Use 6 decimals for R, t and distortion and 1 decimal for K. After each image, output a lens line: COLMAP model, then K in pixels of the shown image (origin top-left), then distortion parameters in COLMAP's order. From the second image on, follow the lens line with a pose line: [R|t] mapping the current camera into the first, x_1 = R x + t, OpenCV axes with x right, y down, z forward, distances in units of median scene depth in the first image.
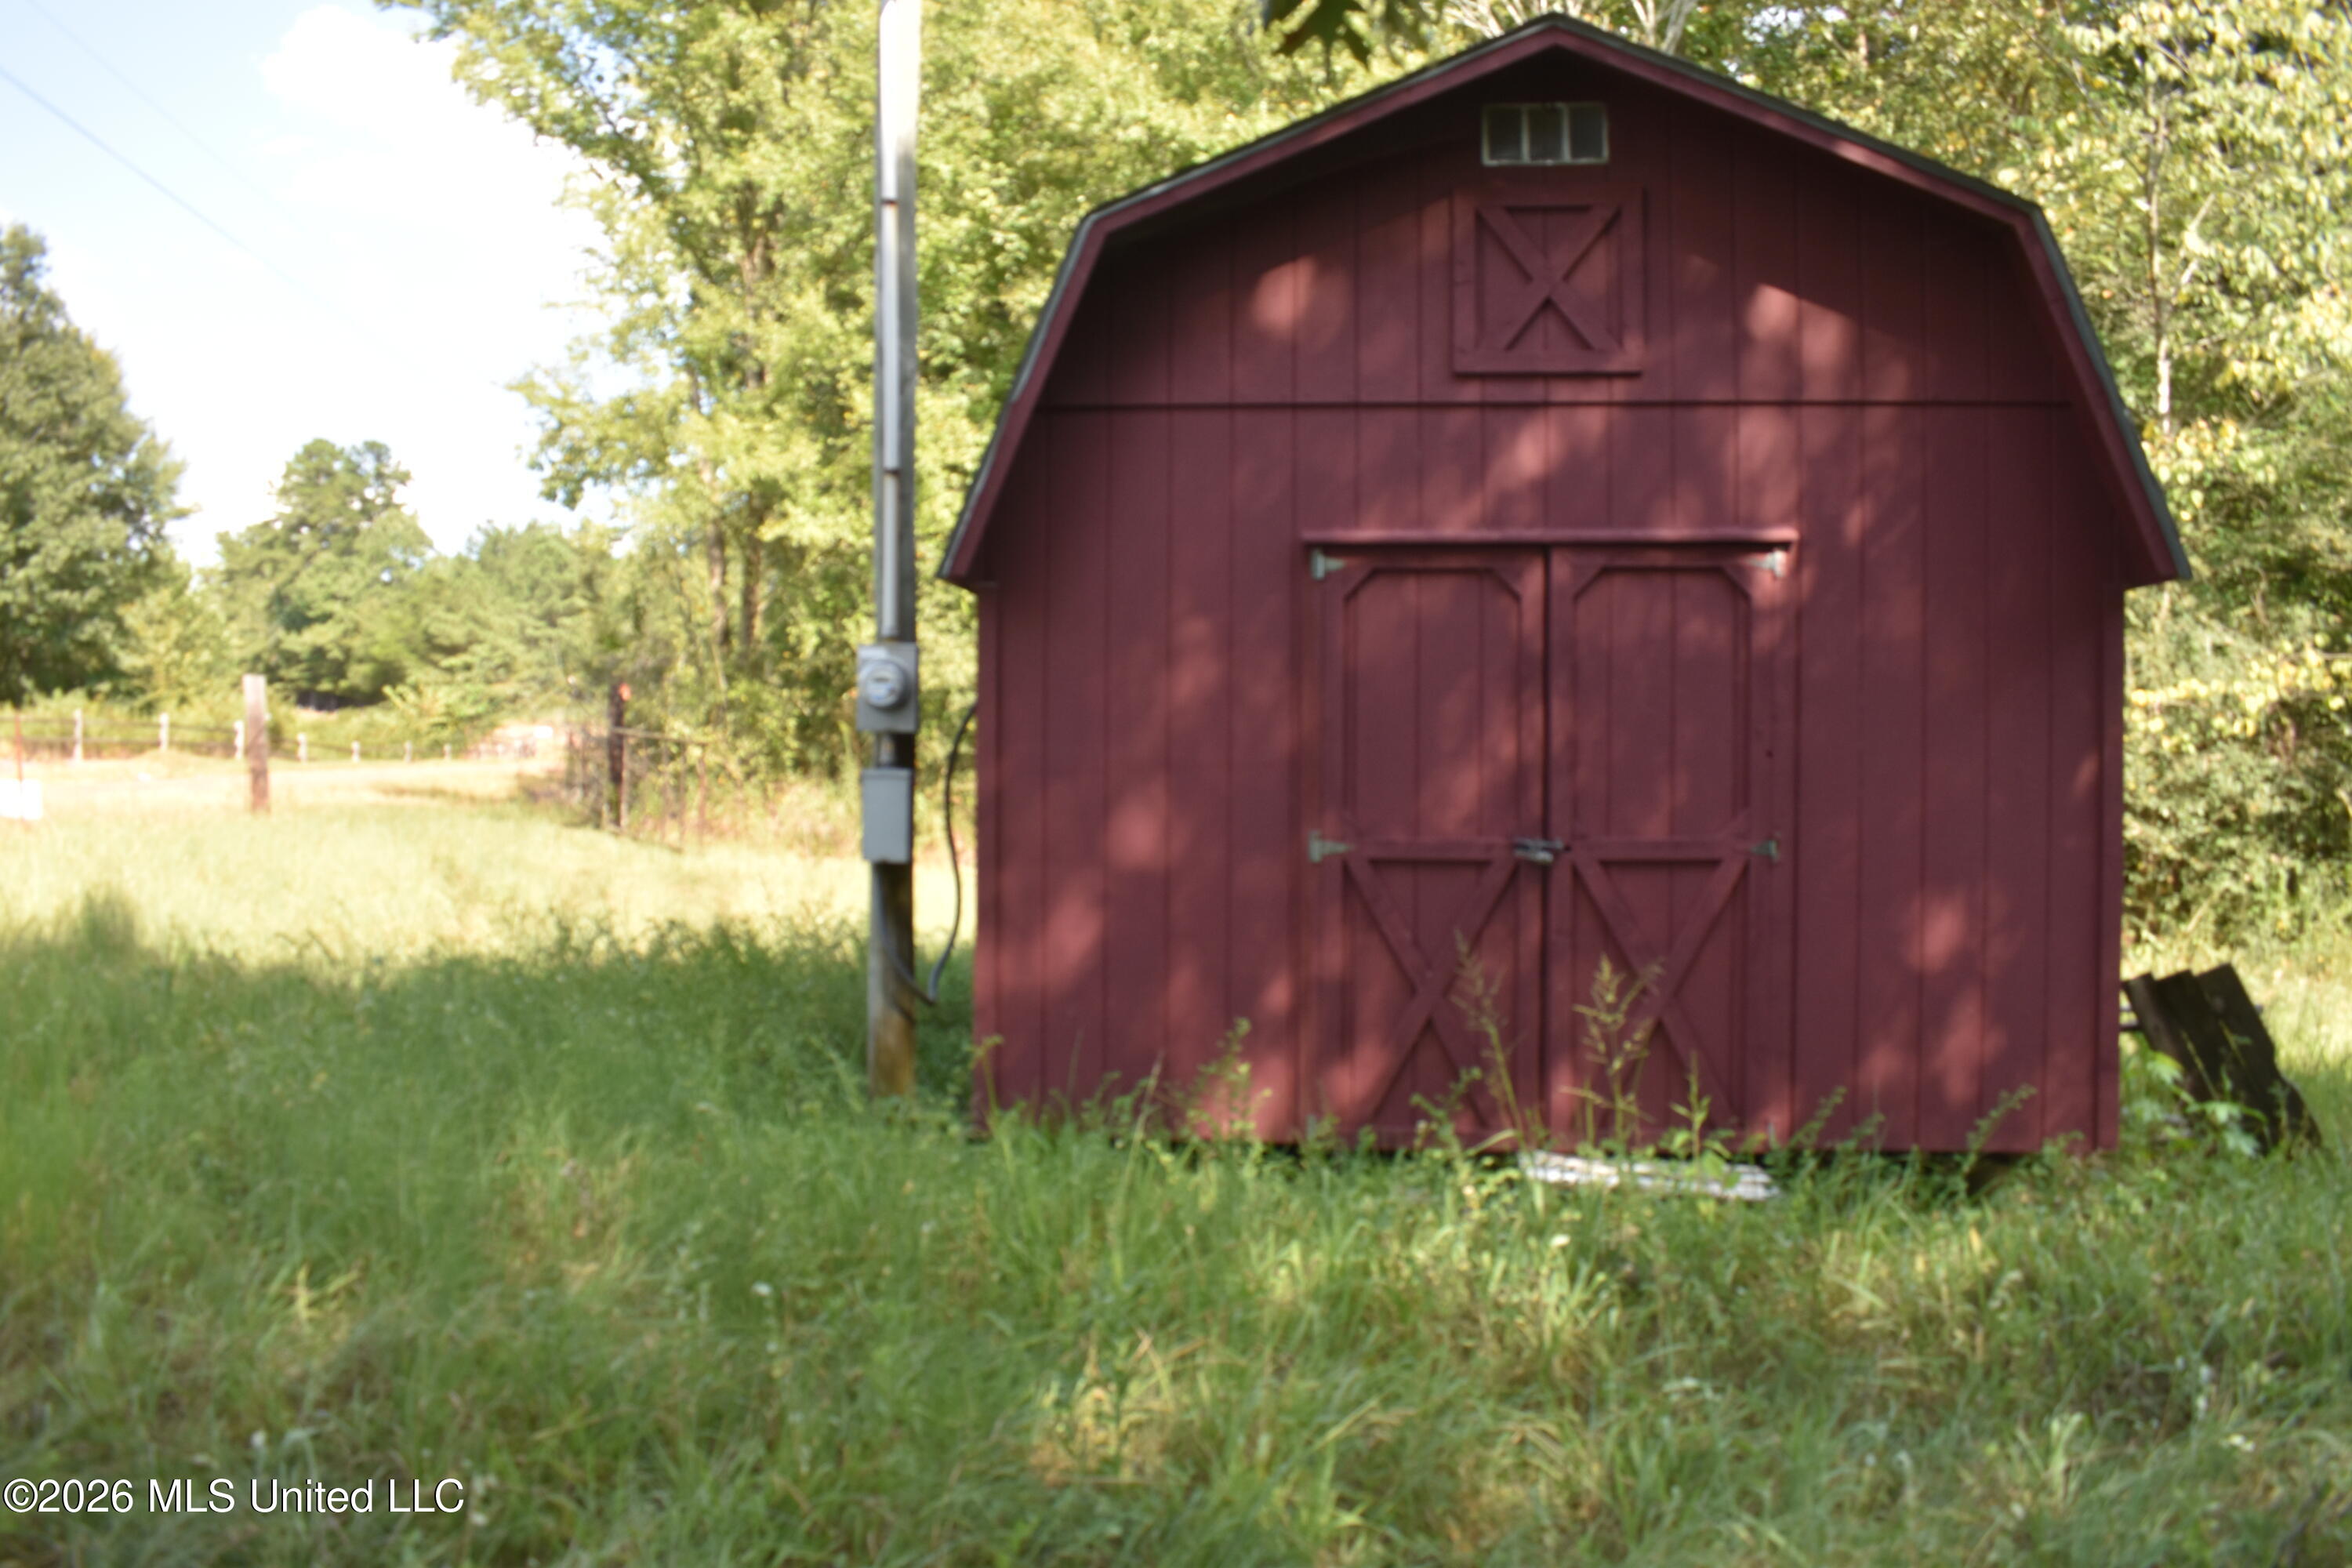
lens RADIAL K [[1904.6, 0, 1158.6], [0, 1904.6, 787.7], [0, 0, 1]] dist [-0.074931, 0.001078]
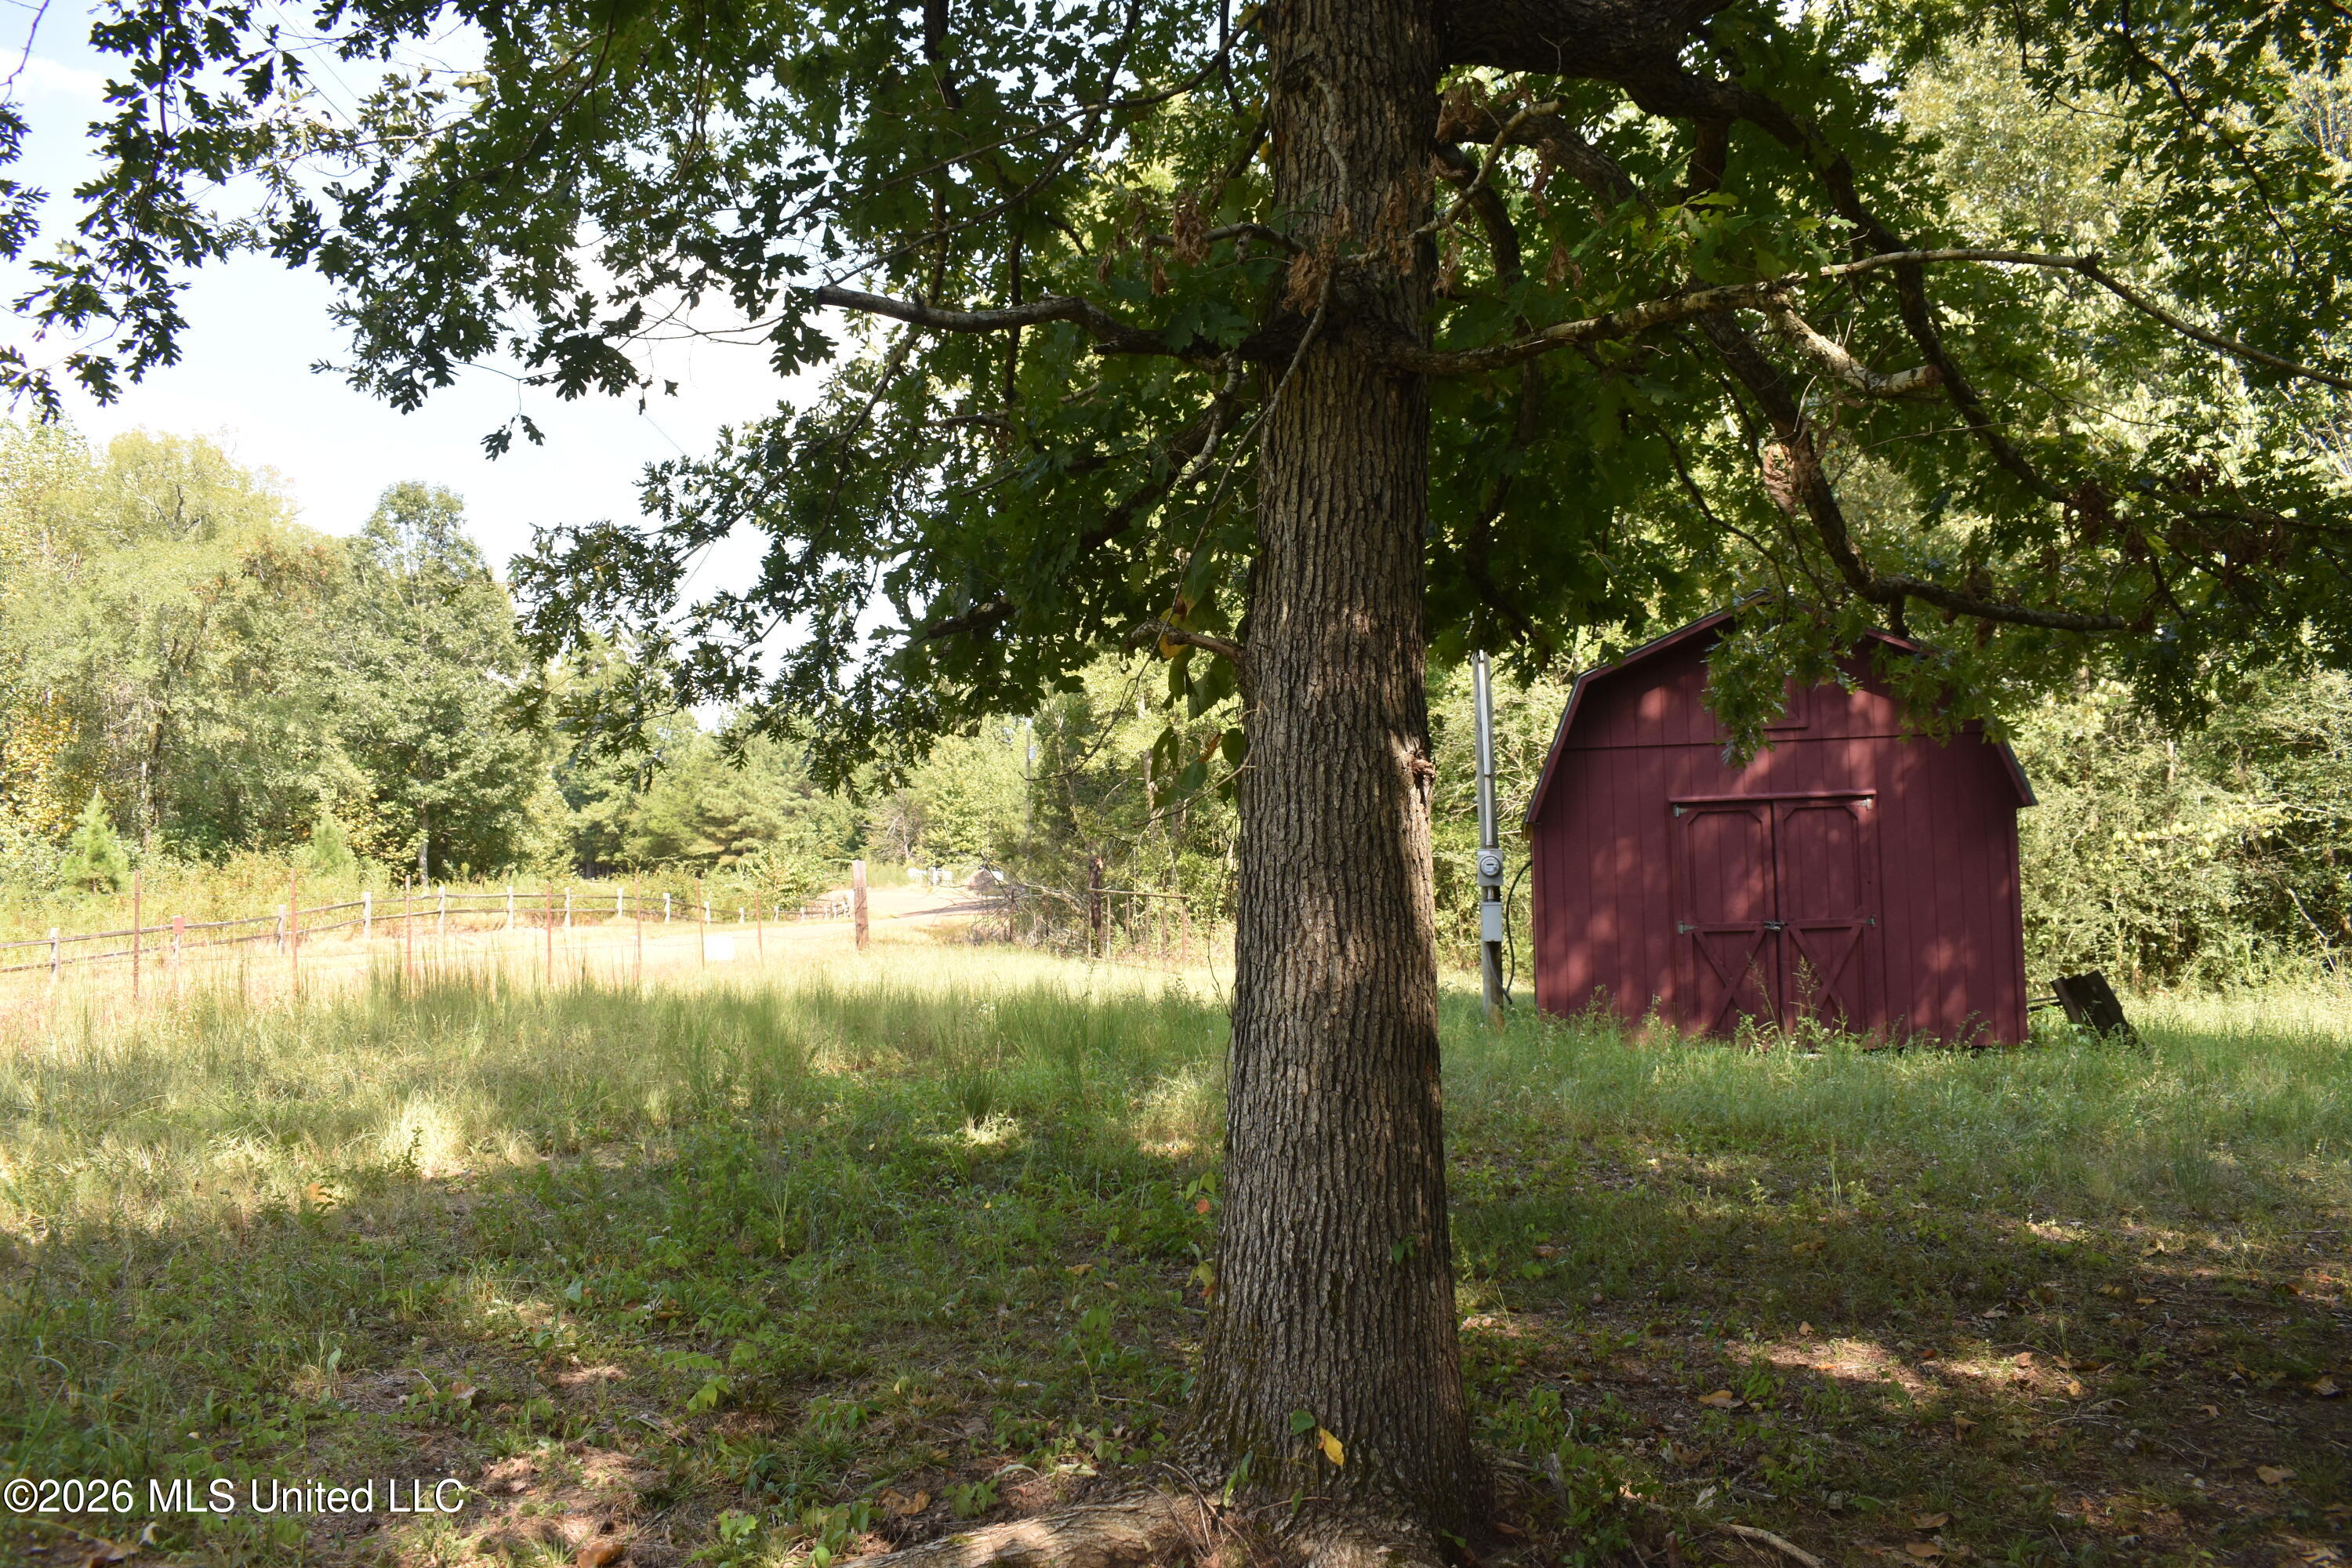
lens RADIAL K [[1904.6, 0, 1181.8], [0, 1904.6, 769.2], [0, 0, 1]] dist [-0.074931, 0.001078]
pose [[0.995977, -0.037407, -0.081427, -0.039525], [0.030225, 0.995687, -0.087714, 0.002488], [0.084357, 0.084900, 0.992812, -0.167092]]
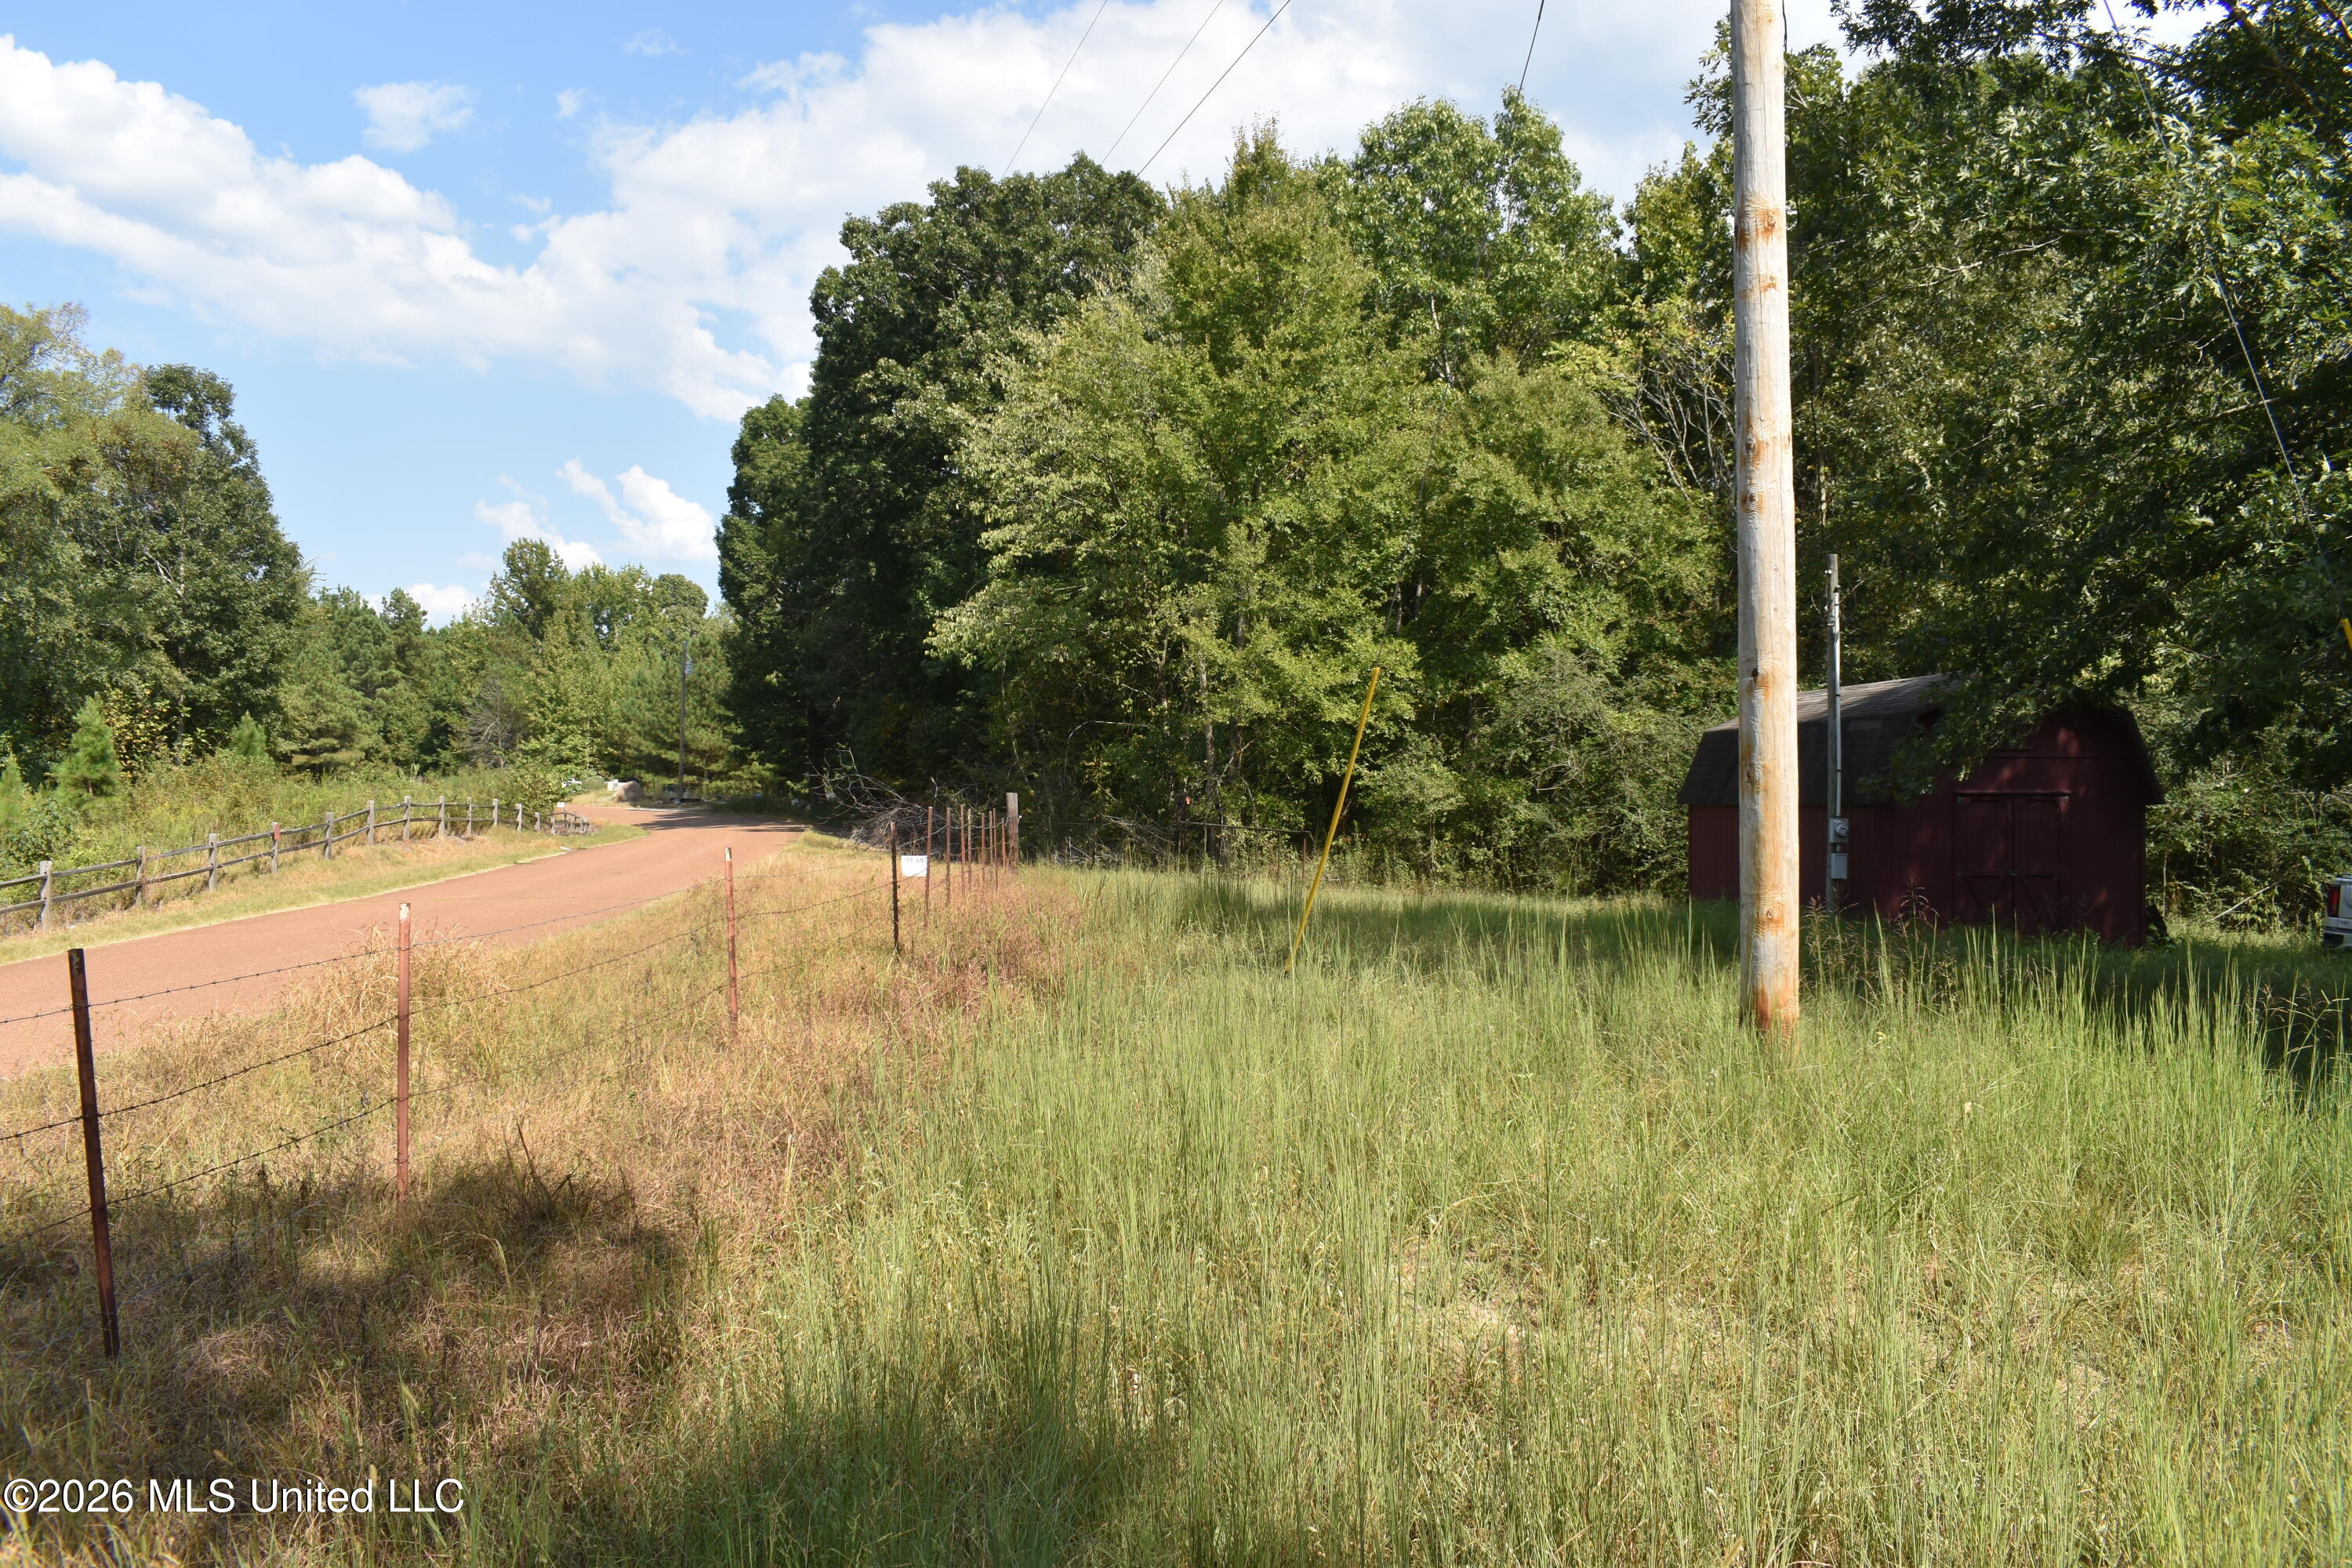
lens RADIAL K [[1904.6, 0, 1182.8], [0, 1904.6, 794.6], [0, 0, 1]] dist [-0.074931, 0.001078]
pose [[0.976668, -0.000377, 0.214753, -0.257974], [0.005924, 0.999665, -0.025186, -0.004971], [-0.214672, 0.025870, 0.976344, -0.267786]]
